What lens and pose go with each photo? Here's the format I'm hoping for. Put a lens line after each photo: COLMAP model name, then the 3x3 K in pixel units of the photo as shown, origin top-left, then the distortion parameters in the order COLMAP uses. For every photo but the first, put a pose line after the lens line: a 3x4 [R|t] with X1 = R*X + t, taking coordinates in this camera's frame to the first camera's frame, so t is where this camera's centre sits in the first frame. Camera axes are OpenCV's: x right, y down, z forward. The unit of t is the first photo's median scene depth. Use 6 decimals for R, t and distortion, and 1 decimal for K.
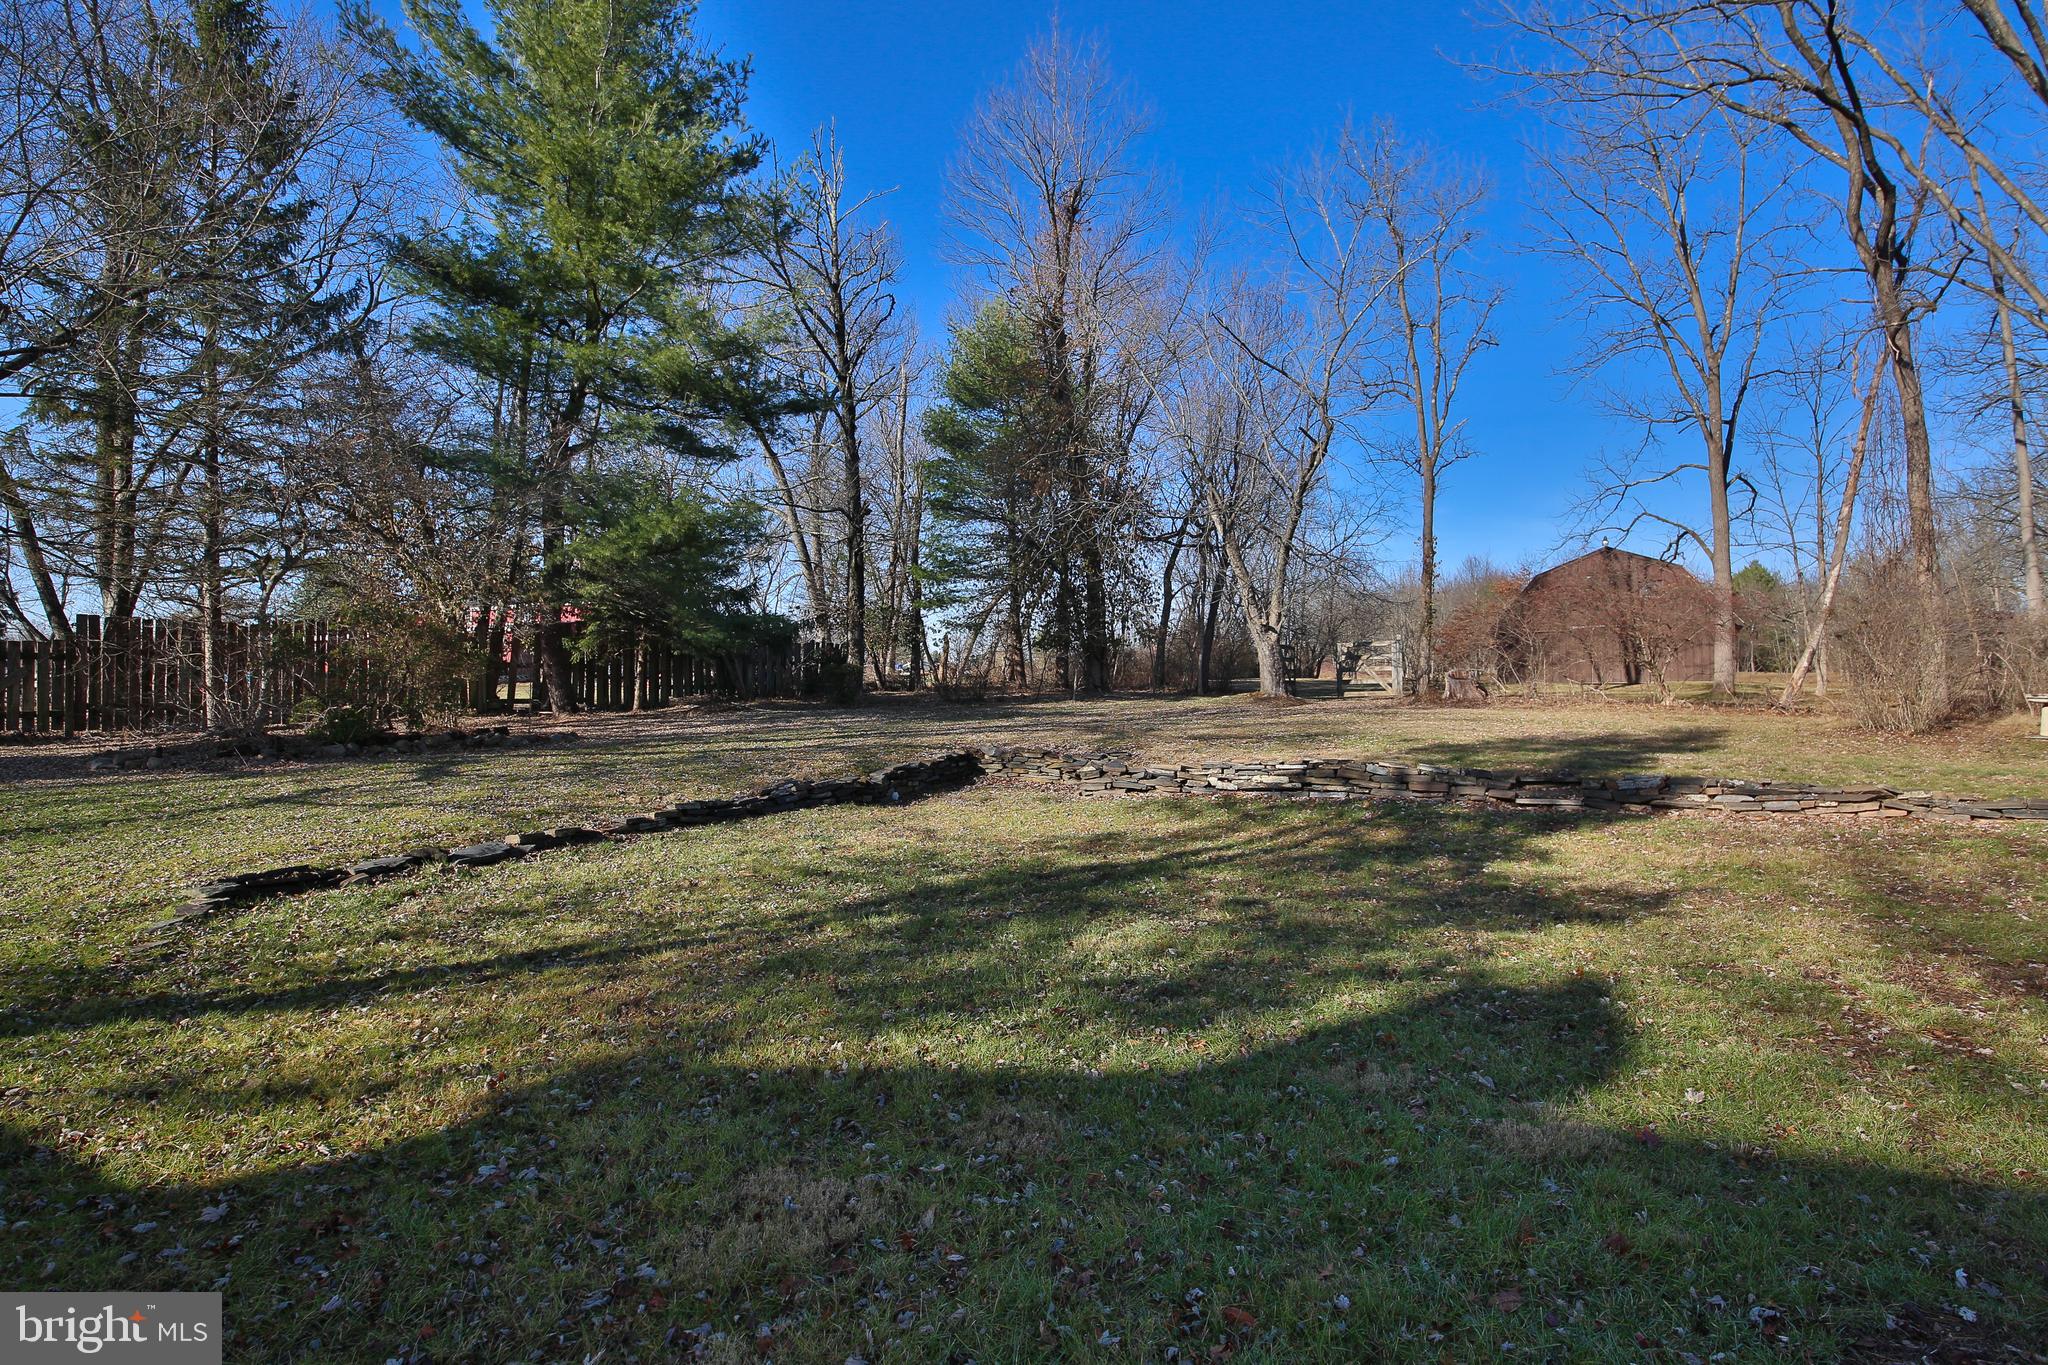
lens RADIAL K [[984.0, 0, 1032.1], [0, 984.0, 682.1], [0, 0, 1]] dist [-0.002352, -0.006822]
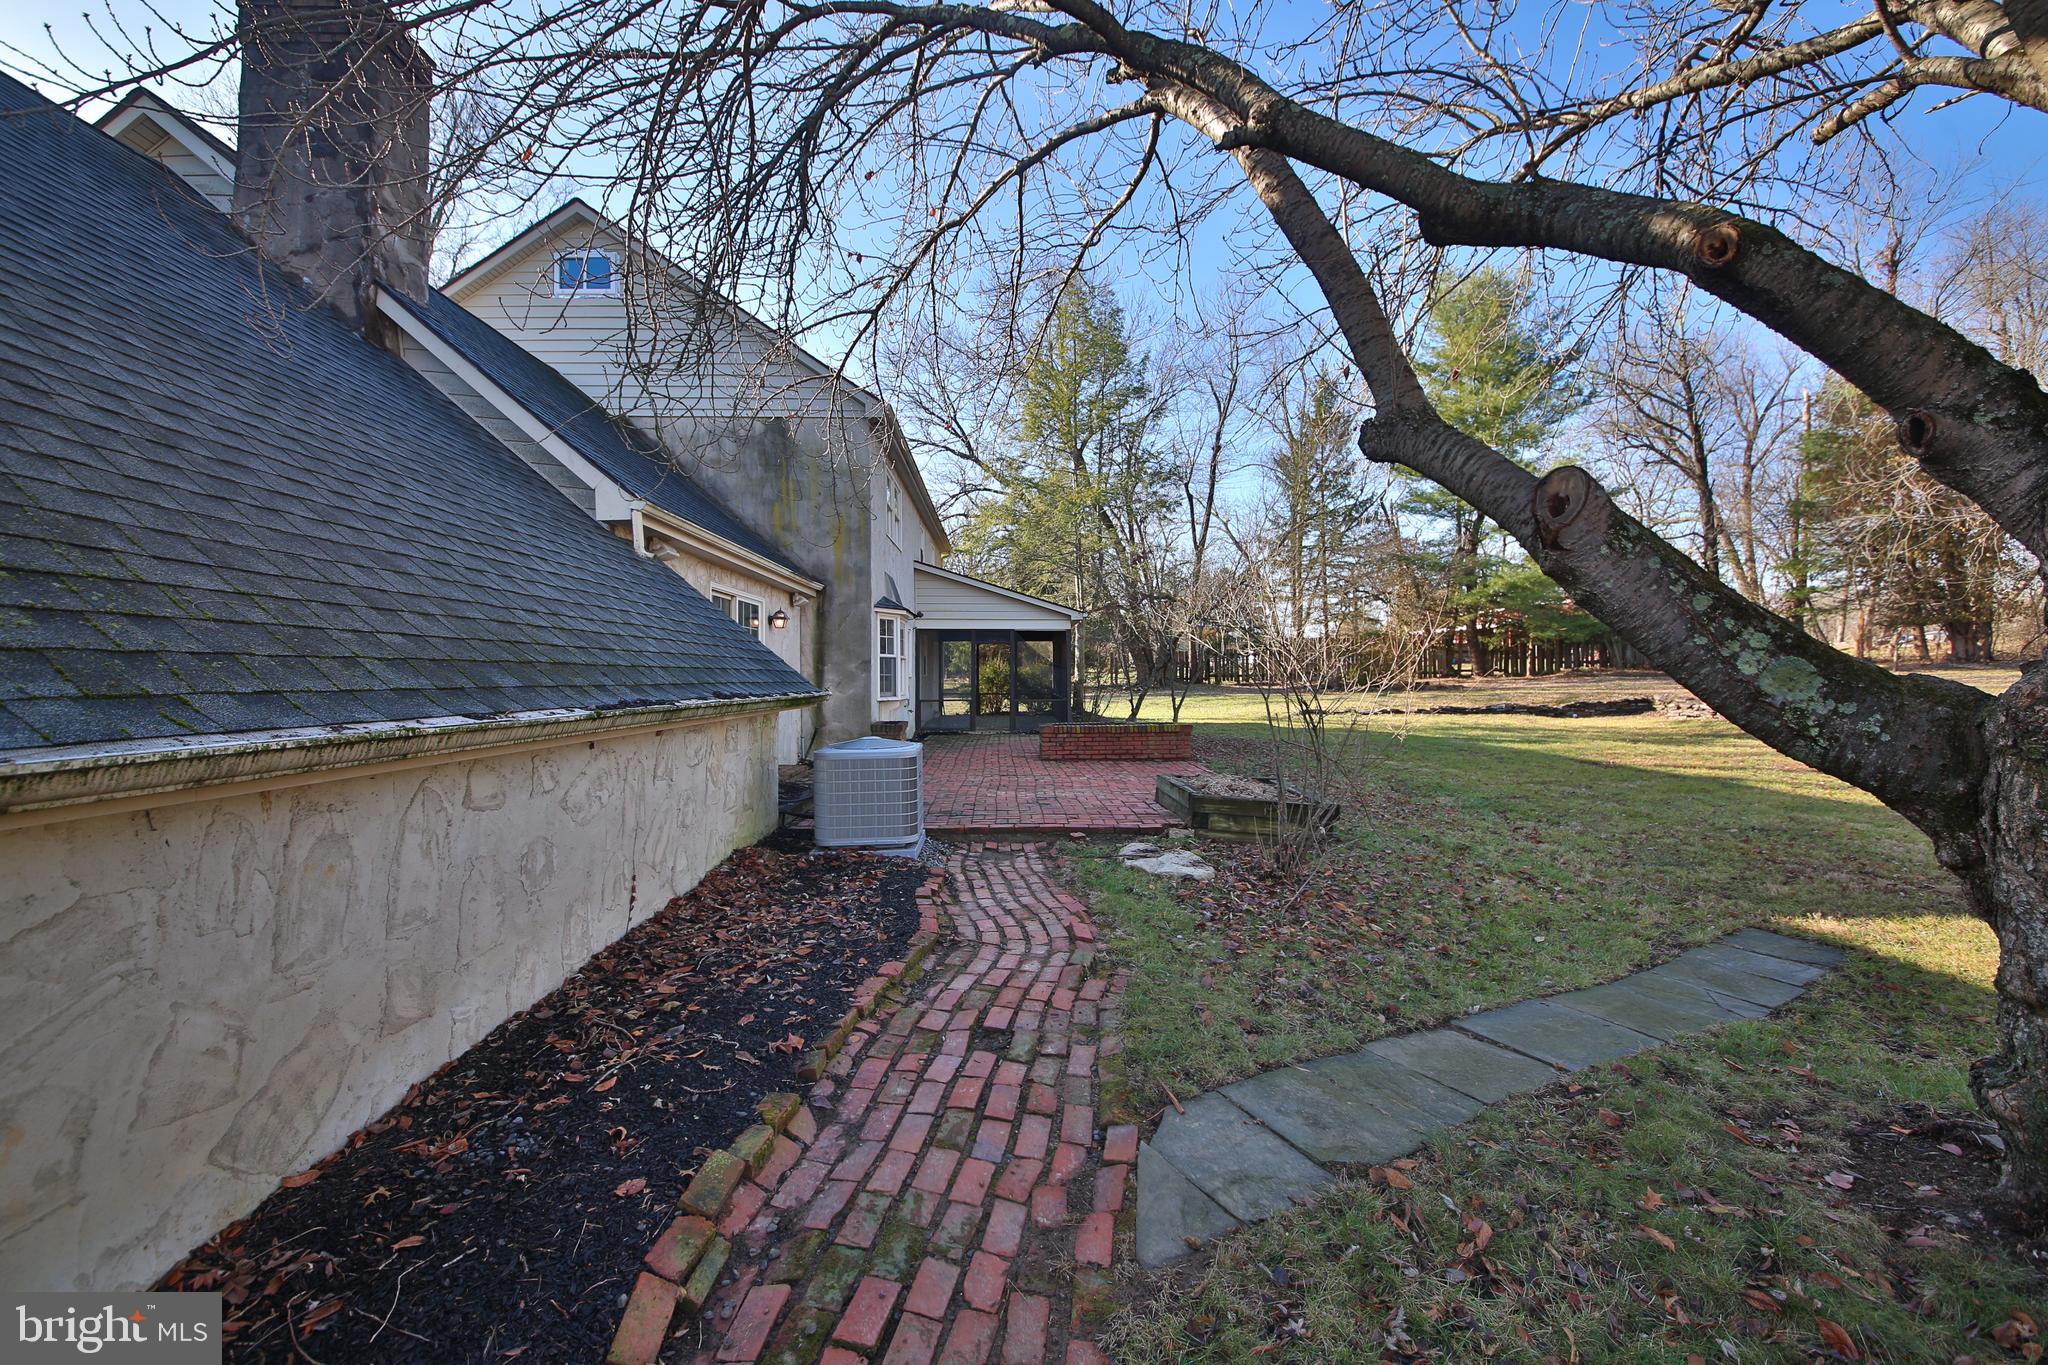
lens RADIAL K [[779.9, 0, 1015.5], [0, 779.9, 681.7], [0, 0, 1]] dist [-0.025824, -0.000445]
pose [[0.431769, 0.012390, -0.901899, 0.569166], [0.015464, 0.999657, 0.021136, -0.005276], [0.901852, -0.023072, 0.431429, -0.538121]]
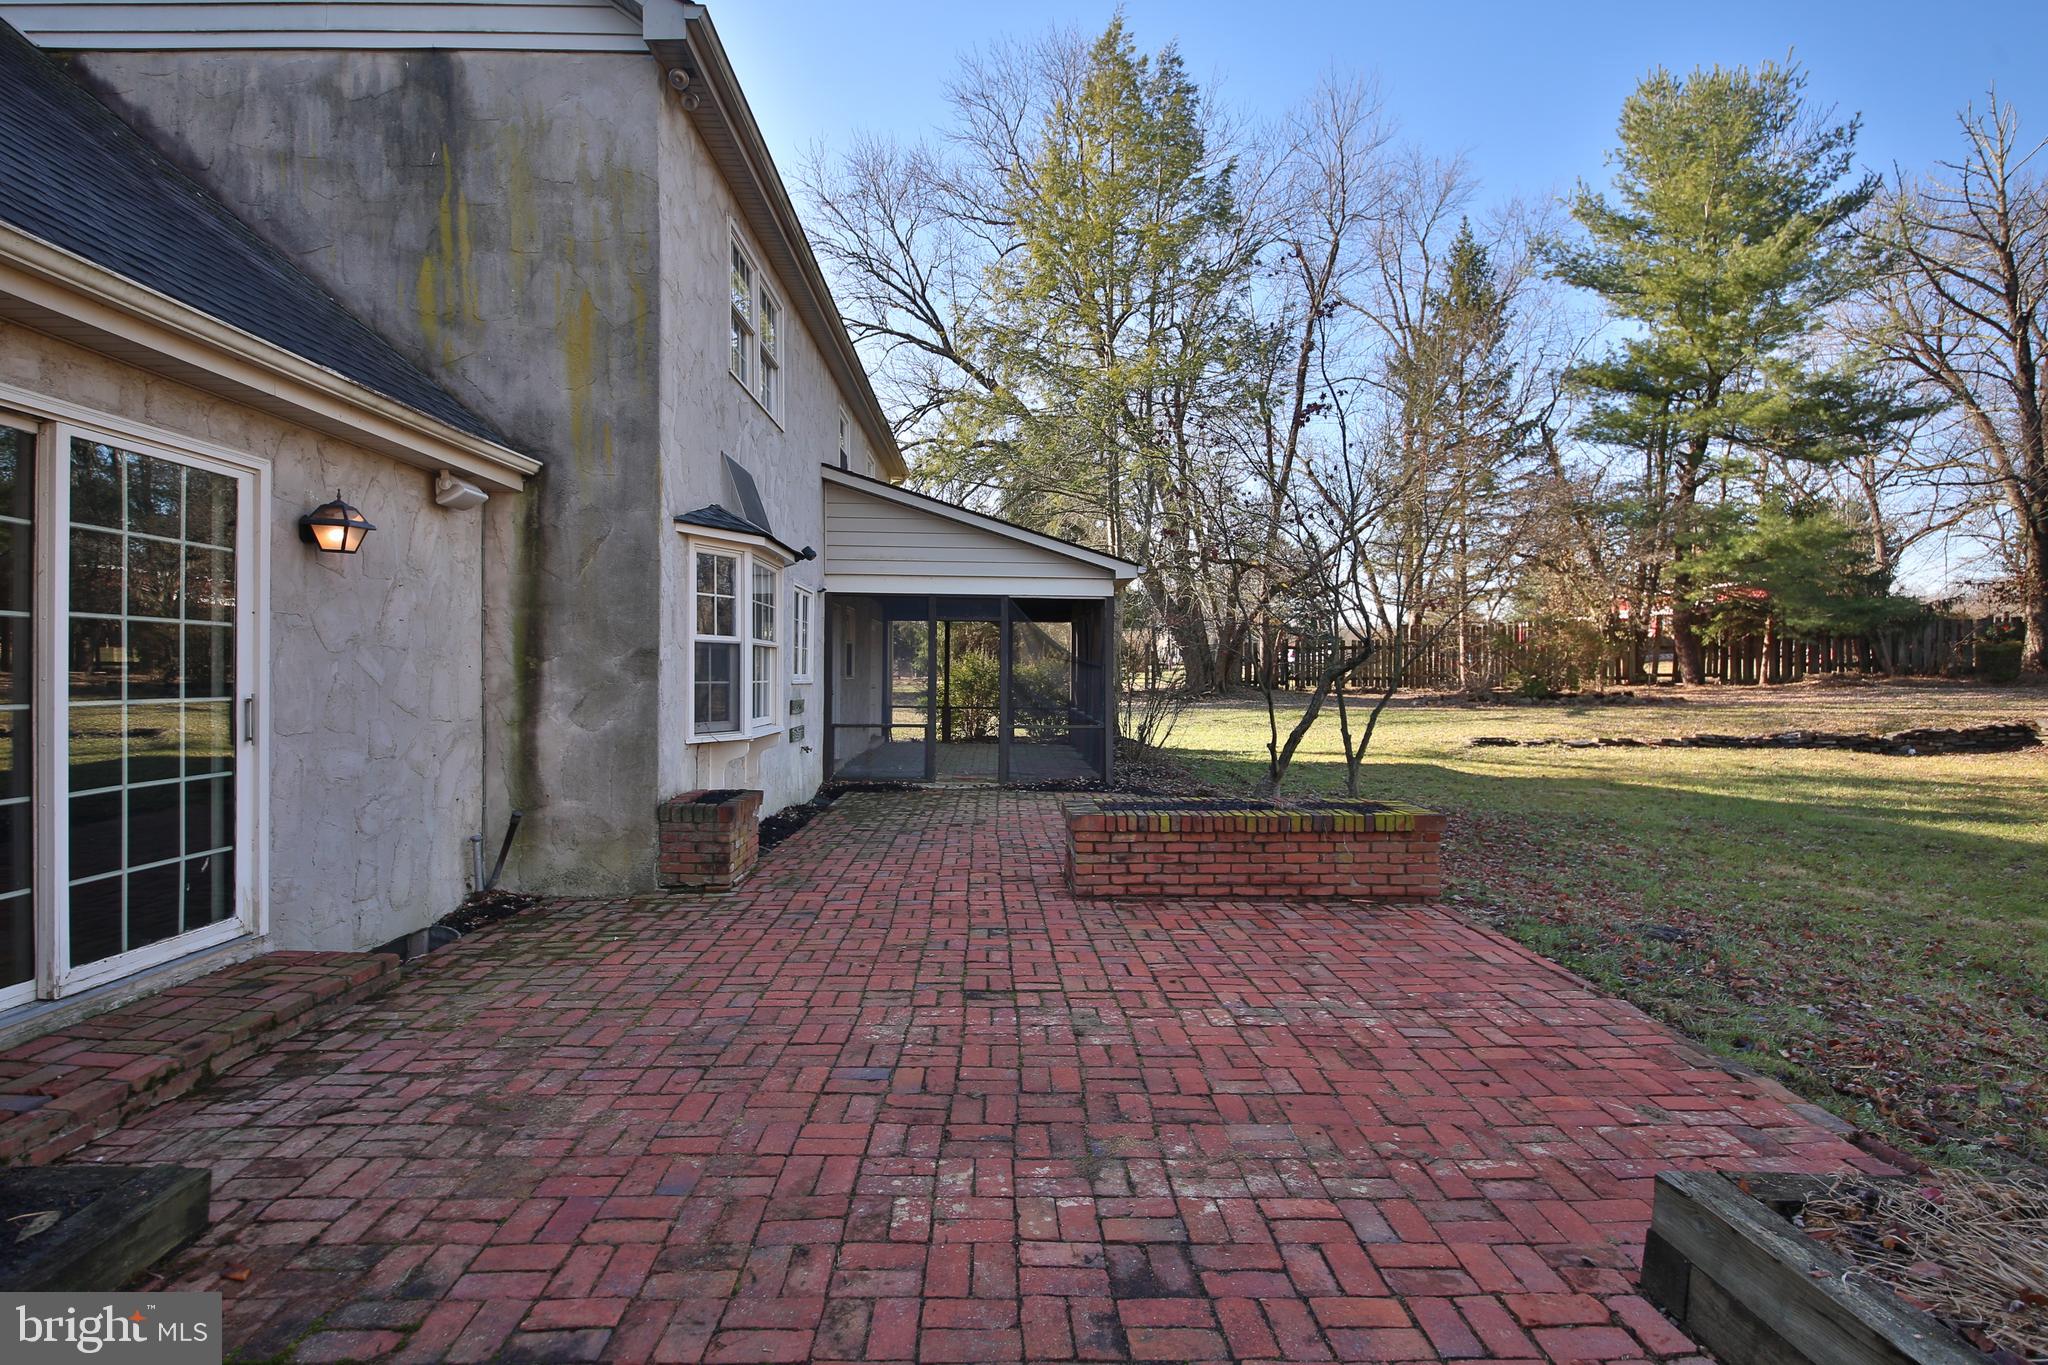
lens RADIAL K [[984.0, 0, 1027.2], [0, 984.0, 668.1], [0, 0, 1]] dist [-0.002352, -0.006822]
pose [[0.448728, 0.006312, -0.893646, 0.335863], [0.004311, 0.999948, 0.009227, -0.006861], [0.893658, -0.007993, 0.448677, -0.427514]]
